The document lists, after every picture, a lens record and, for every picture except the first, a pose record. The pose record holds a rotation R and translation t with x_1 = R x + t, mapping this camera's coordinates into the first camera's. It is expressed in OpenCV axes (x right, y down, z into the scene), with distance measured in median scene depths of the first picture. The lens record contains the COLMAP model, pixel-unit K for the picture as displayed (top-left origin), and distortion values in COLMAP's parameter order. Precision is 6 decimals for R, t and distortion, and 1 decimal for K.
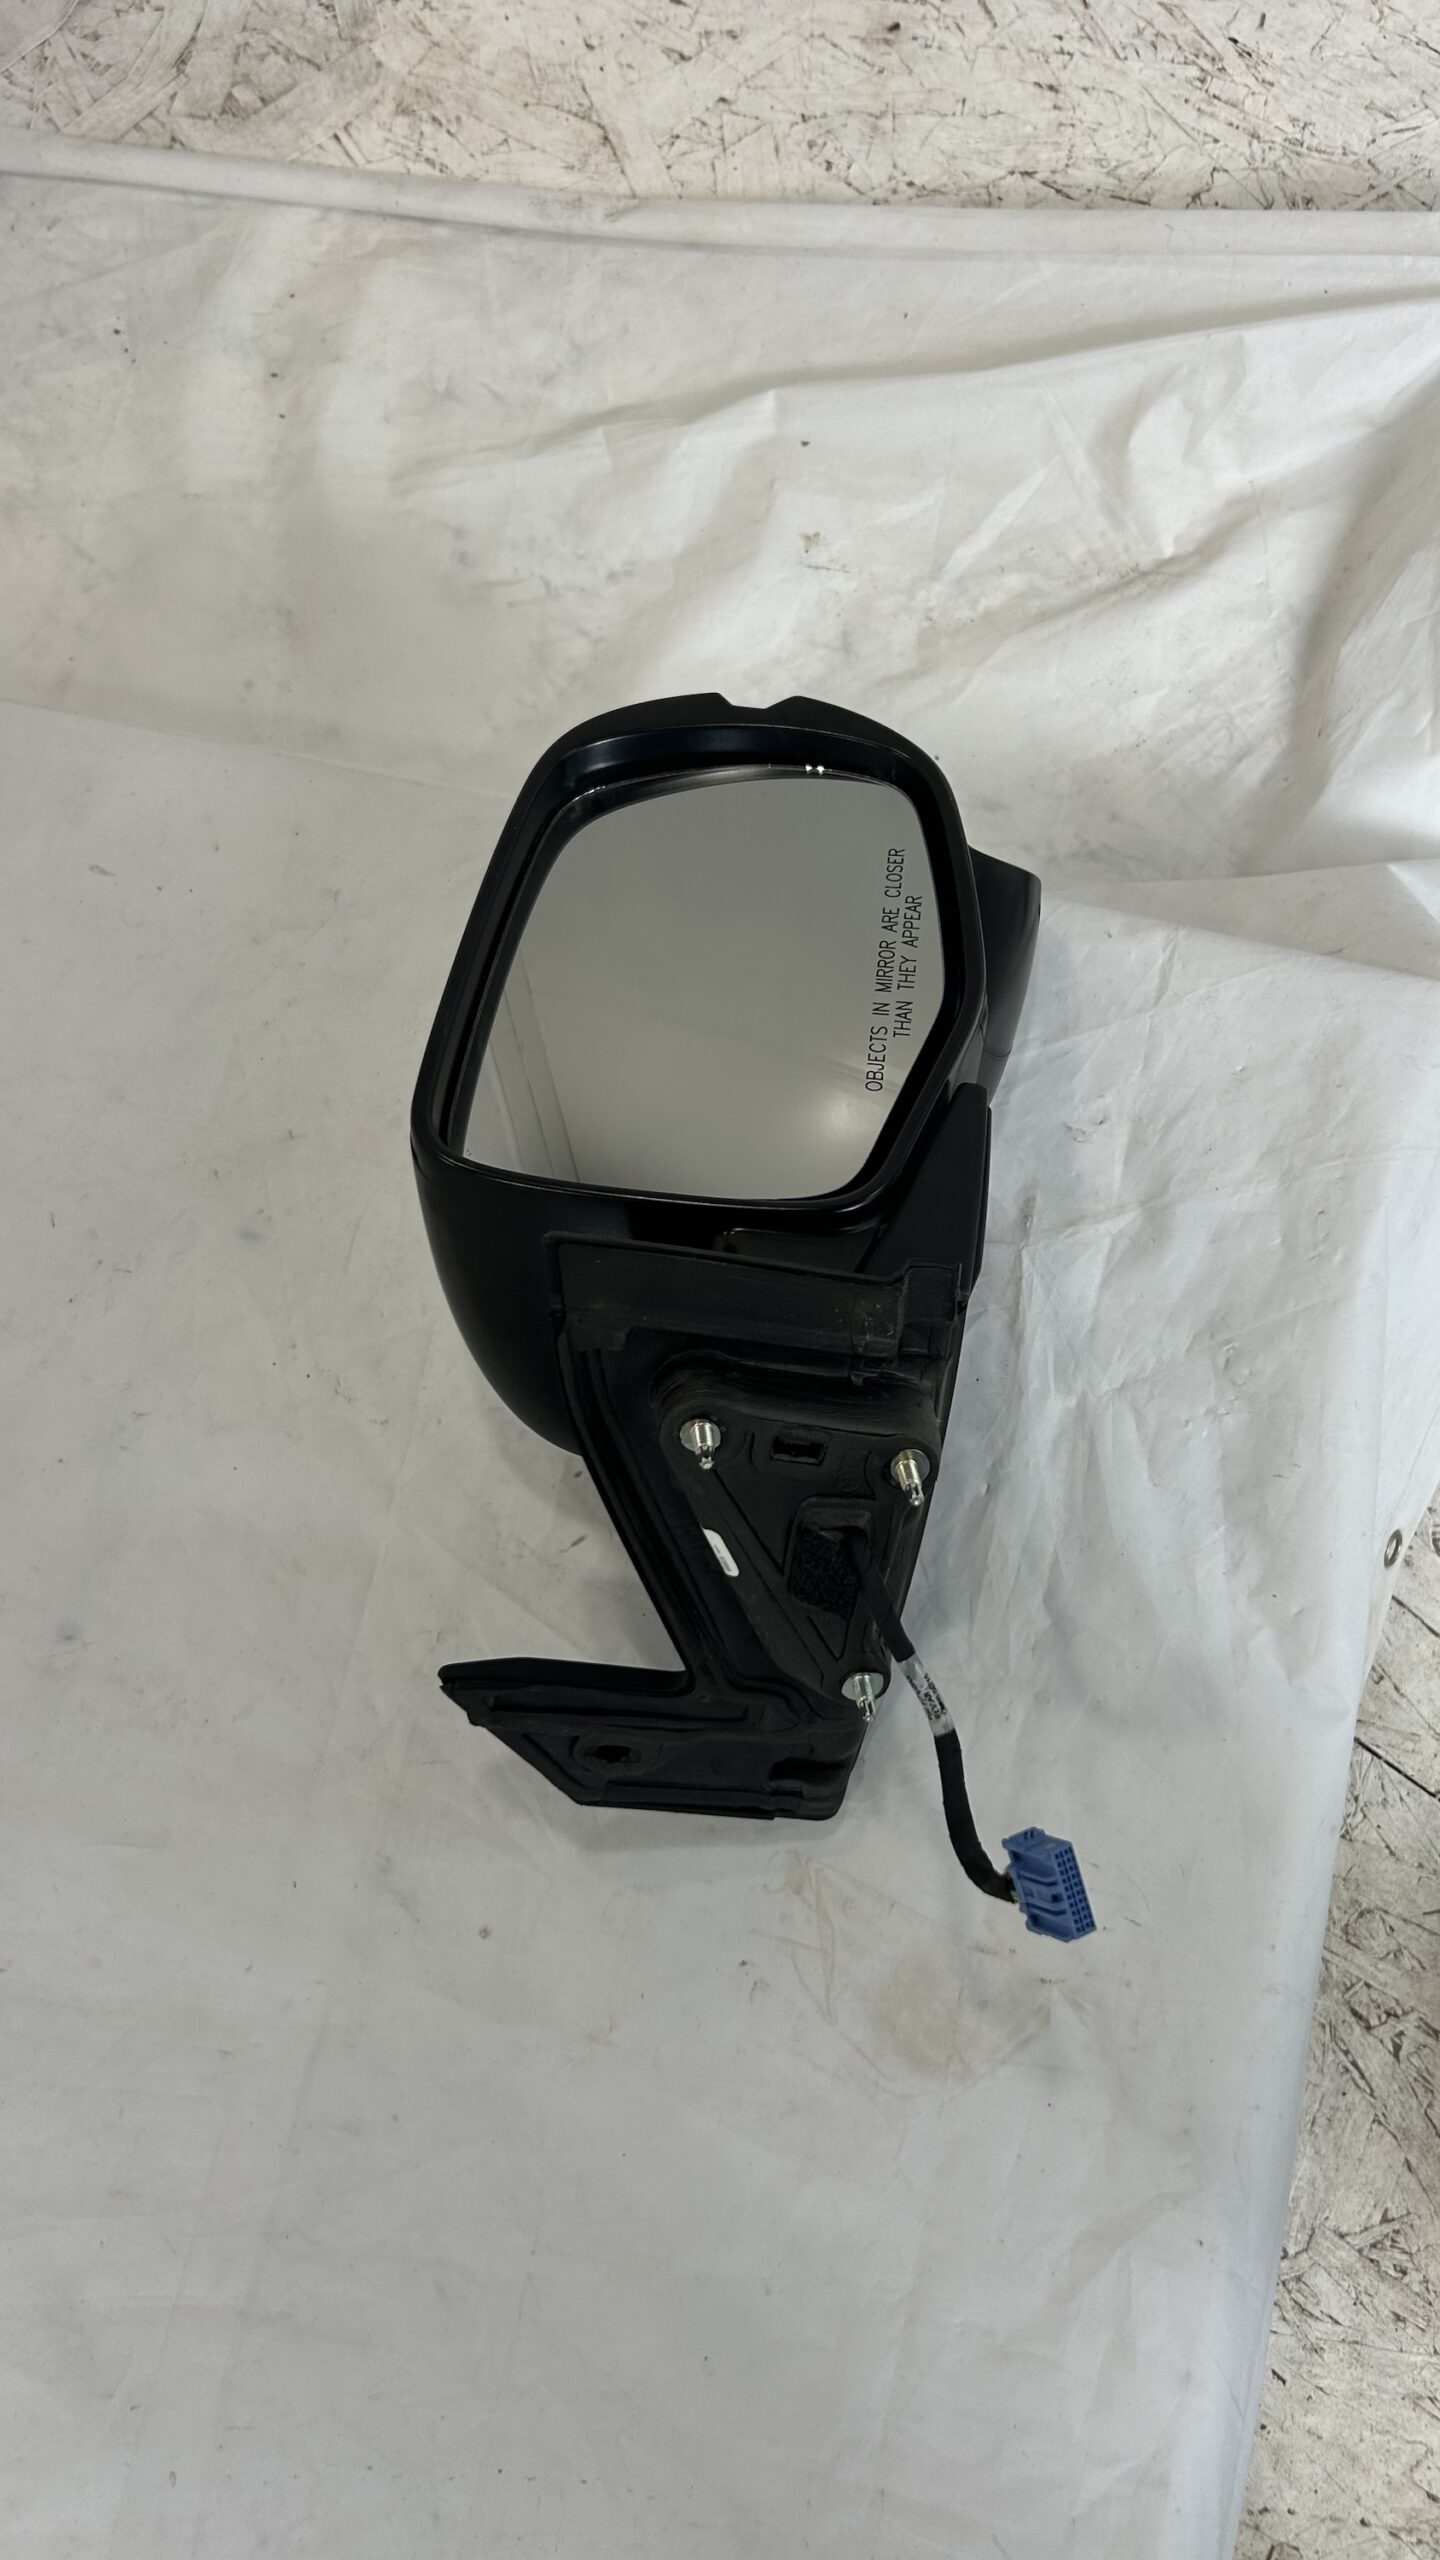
lens RADIAL K [[2059.9, 0, 720.0], [0, 2059.9, 1280.0], [0, 0, 1]] dist [0.024261, -0.009278]
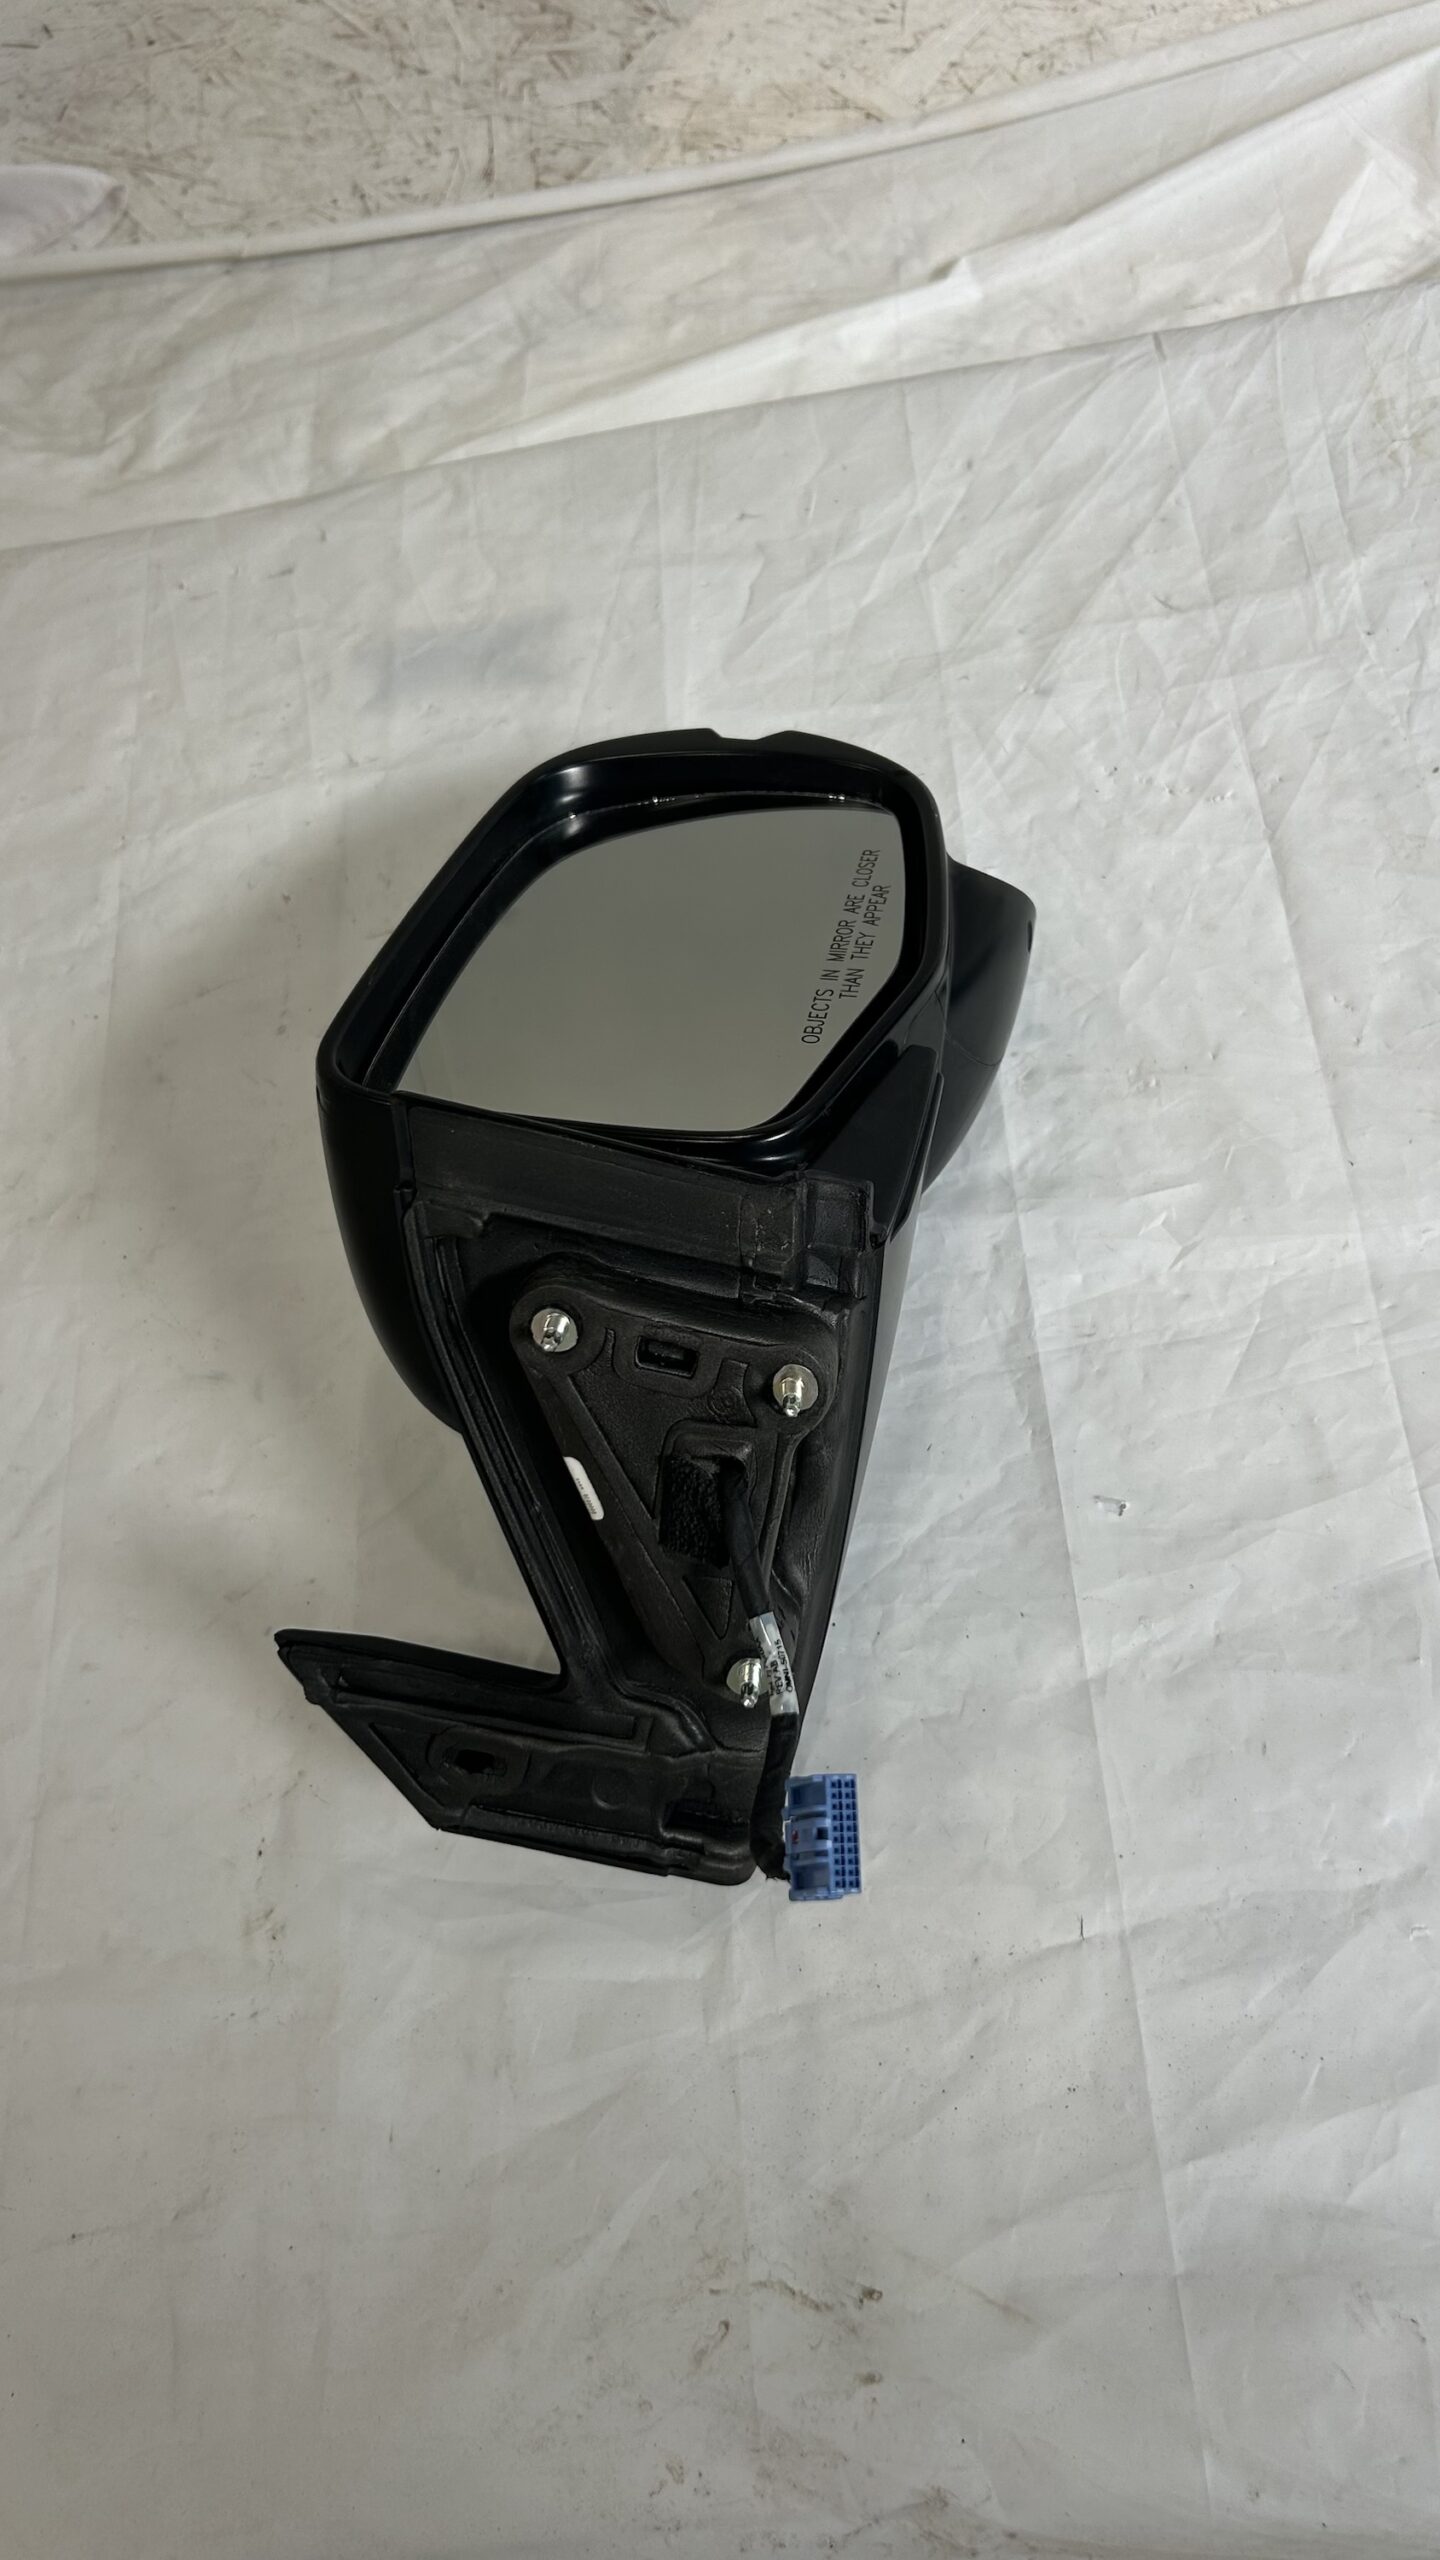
lens RADIAL K [[2059.9, 0, 720.0], [0, 2059.9, 1280.0], [0, 0, 1]] dist [0.024261, -0.009278]
pose [[0.991906, 0.029714, -0.123450, 0.148722], [-0.058303, 0.970264, -0.234921, 0.226533], [0.112799, 0.240217, 0.964143, 0.125740]]
